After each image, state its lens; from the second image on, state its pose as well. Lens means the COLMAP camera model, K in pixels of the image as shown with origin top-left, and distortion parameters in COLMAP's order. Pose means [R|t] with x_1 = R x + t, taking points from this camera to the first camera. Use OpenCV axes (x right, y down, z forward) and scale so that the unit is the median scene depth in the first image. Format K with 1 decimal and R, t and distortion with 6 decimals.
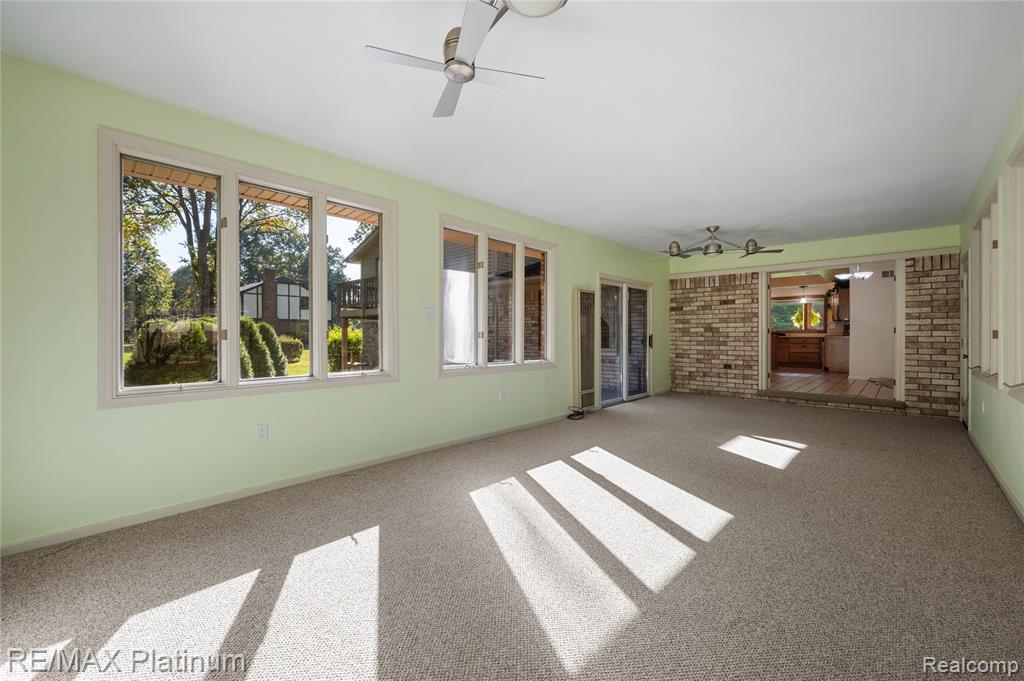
lens RADIAL K [[414.9, 0, 512.6], [0, 414.9, 341.5], [0, 0, 1]] dist [-0.002019, 0.000127]
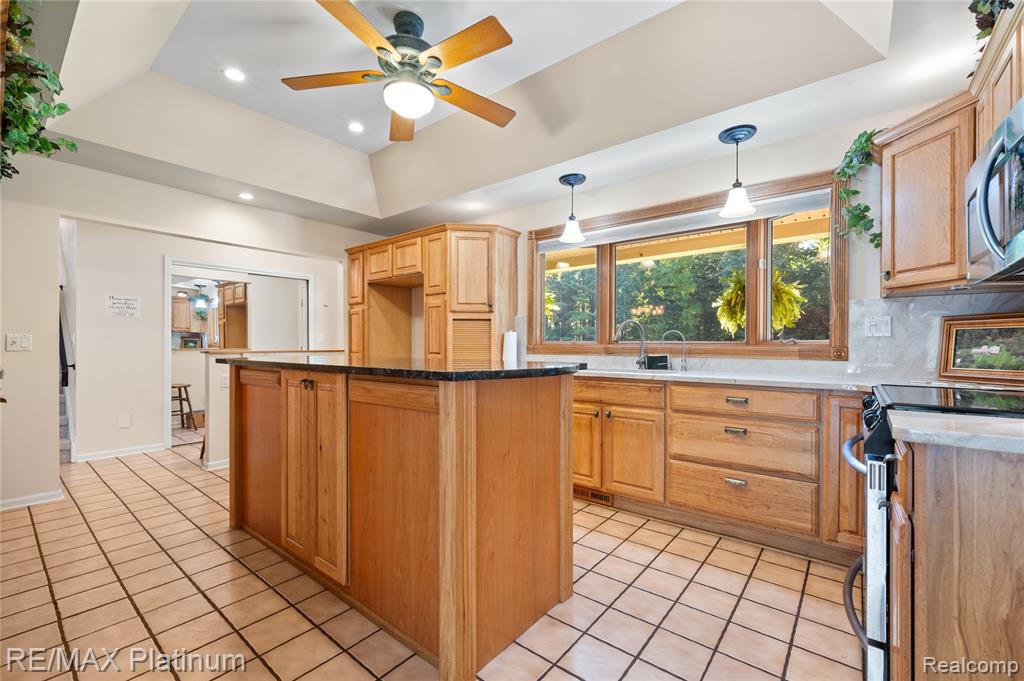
lens RADIAL K [[414.9, 0, 518.4], [0, 414.9, 346.9], [0, 0, 1]] dist [-0.002019, 0.000127]
pose [[0.997285, -0.000427, 0.073638, 0.582520], [0.001019, 0.999967, -0.008004, -0.024780], [-0.073632, 0.008058, 0.997253, 0.808390]]
